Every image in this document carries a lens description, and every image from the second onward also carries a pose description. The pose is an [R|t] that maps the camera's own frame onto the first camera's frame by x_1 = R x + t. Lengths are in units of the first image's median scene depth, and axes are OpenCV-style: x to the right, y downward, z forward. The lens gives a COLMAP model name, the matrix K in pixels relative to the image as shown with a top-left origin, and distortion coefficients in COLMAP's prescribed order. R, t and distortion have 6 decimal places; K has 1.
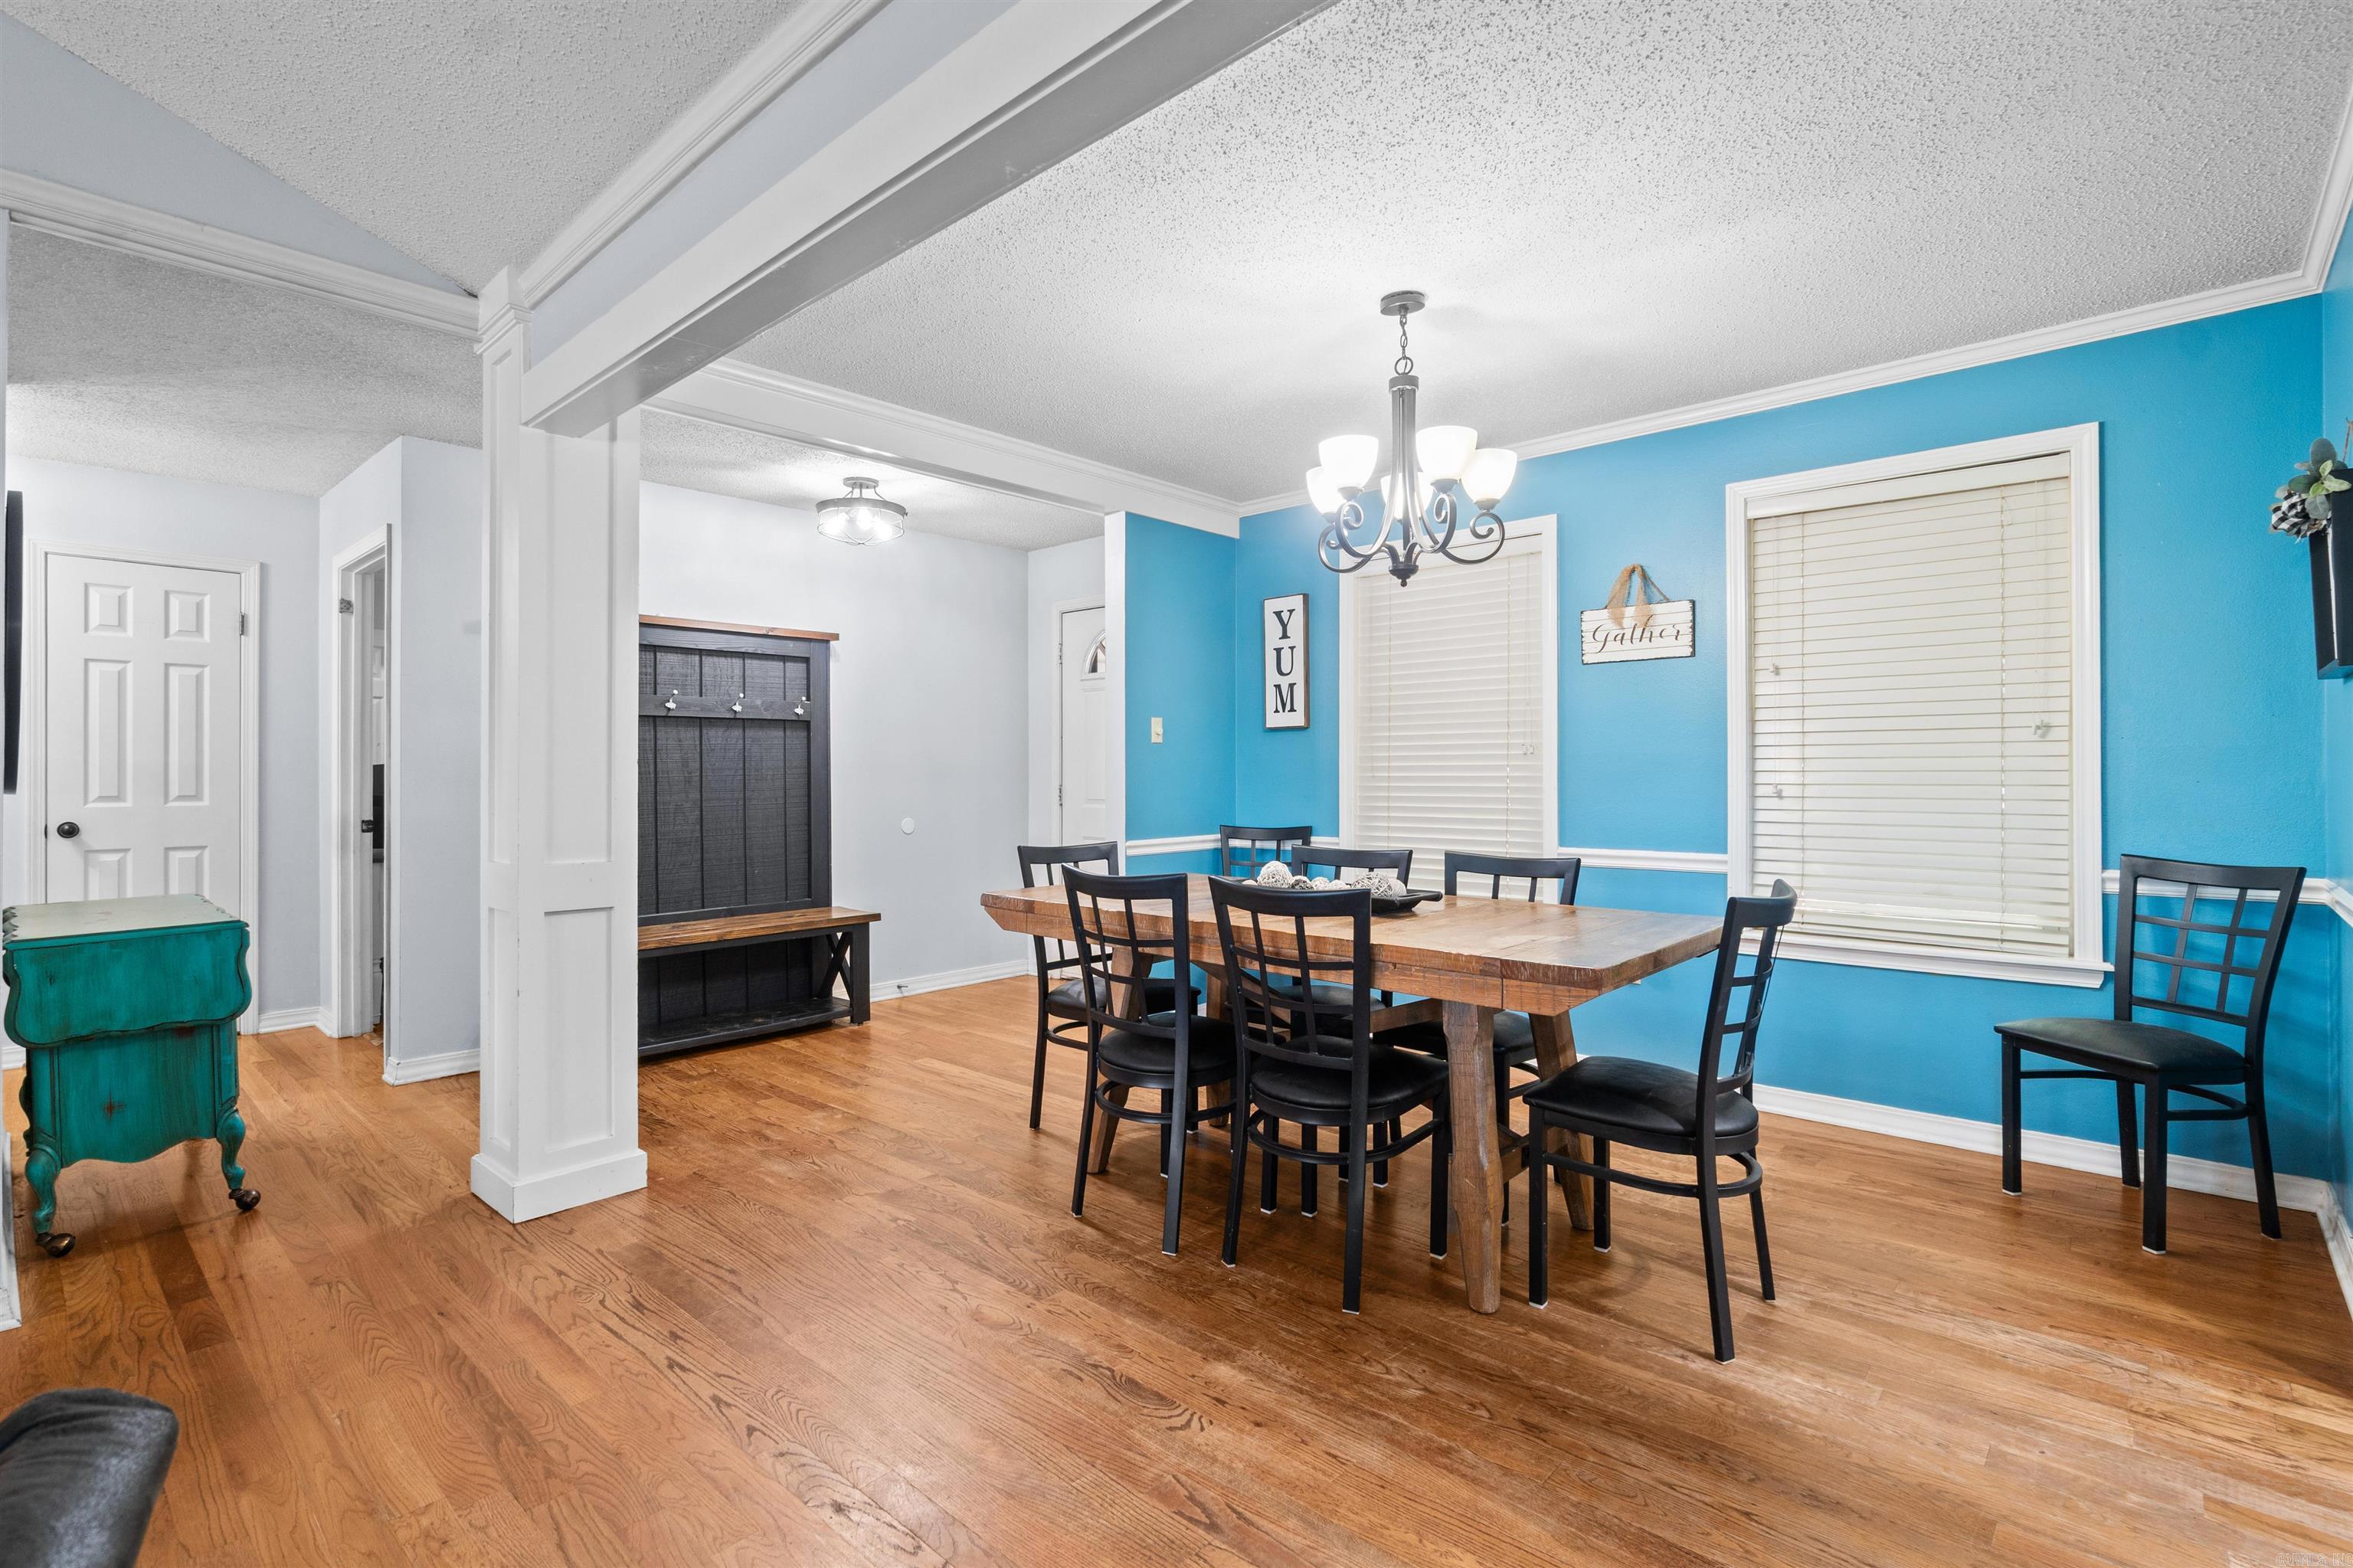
lens RADIAL K [[1090.1, 0, 1174.2], [0, 1090.1, 779.5], [0, 0, 1]] dist [0.005580, -0.000055]
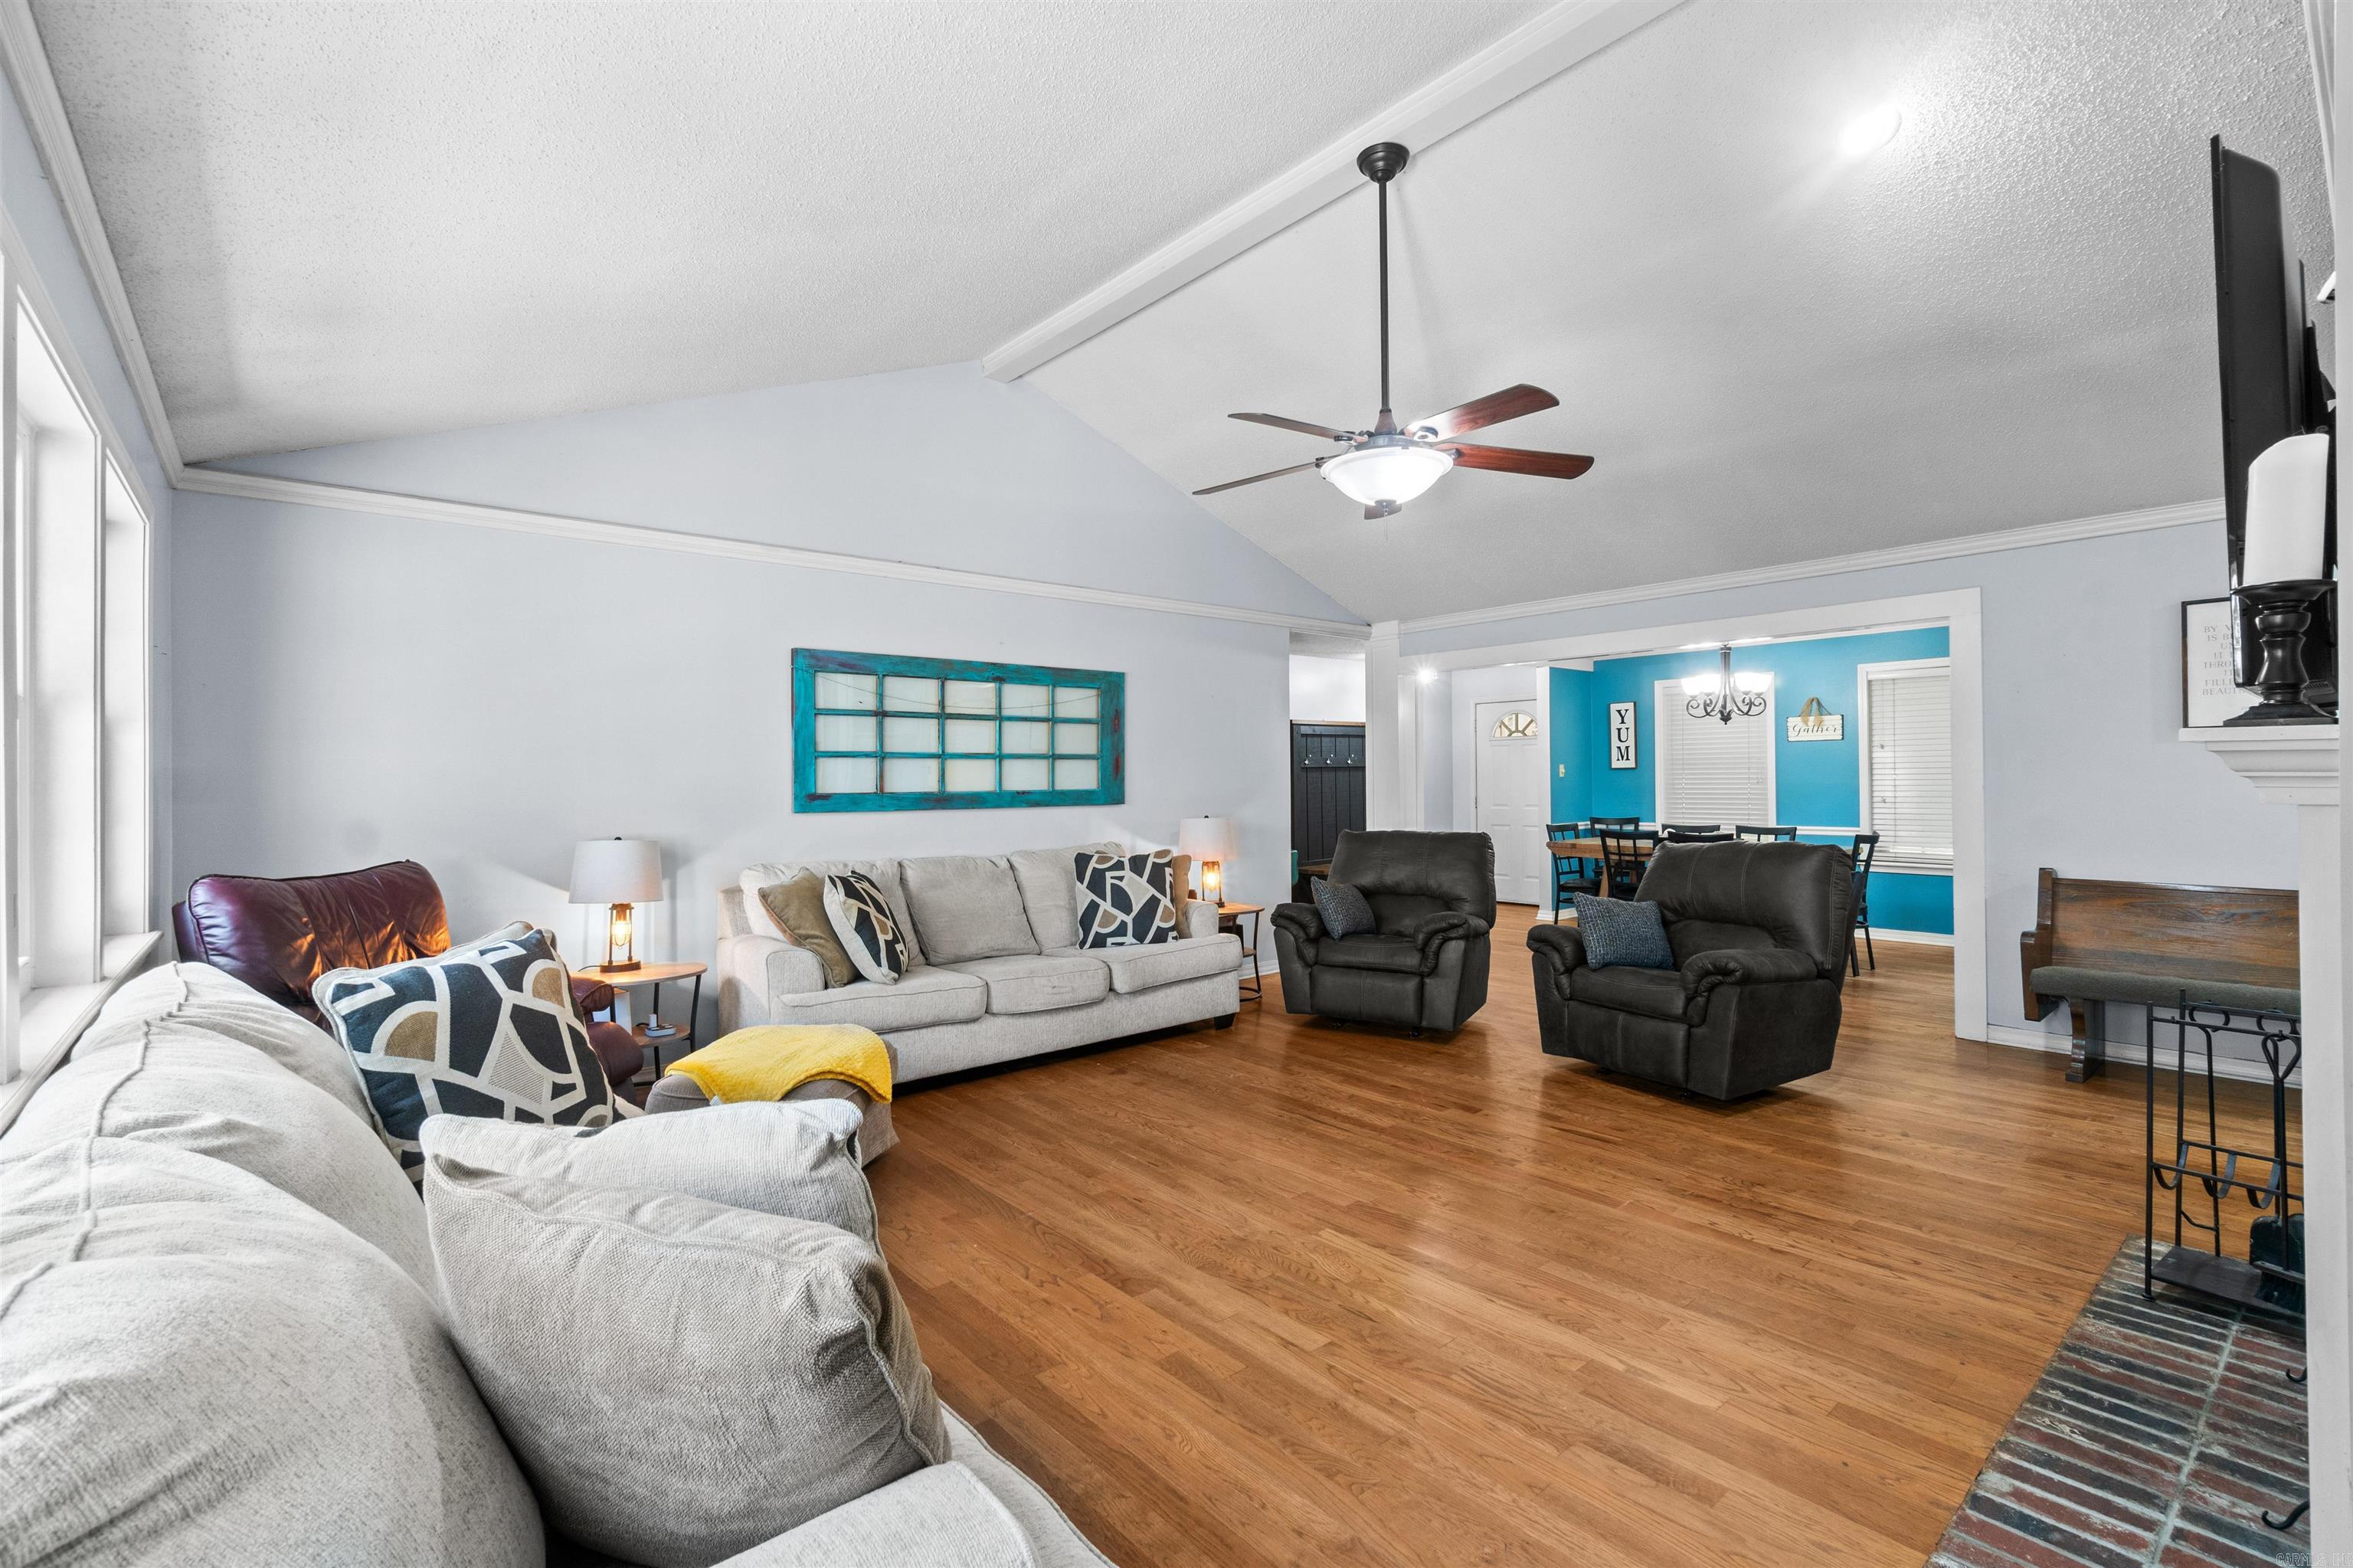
lens RADIAL K [[1040.2, 0, 1162.4], [0, 1040.2, 779.1], [0, 0, 1]] dist [0.003275, 0.000412]
pose [[0.991424, -0.008385, -0.130419, -0.604778], [0.007990, 0.999962, -0.003547, -0.033826], [0.130444, 0.002475, 0.991453, -1.247971]]
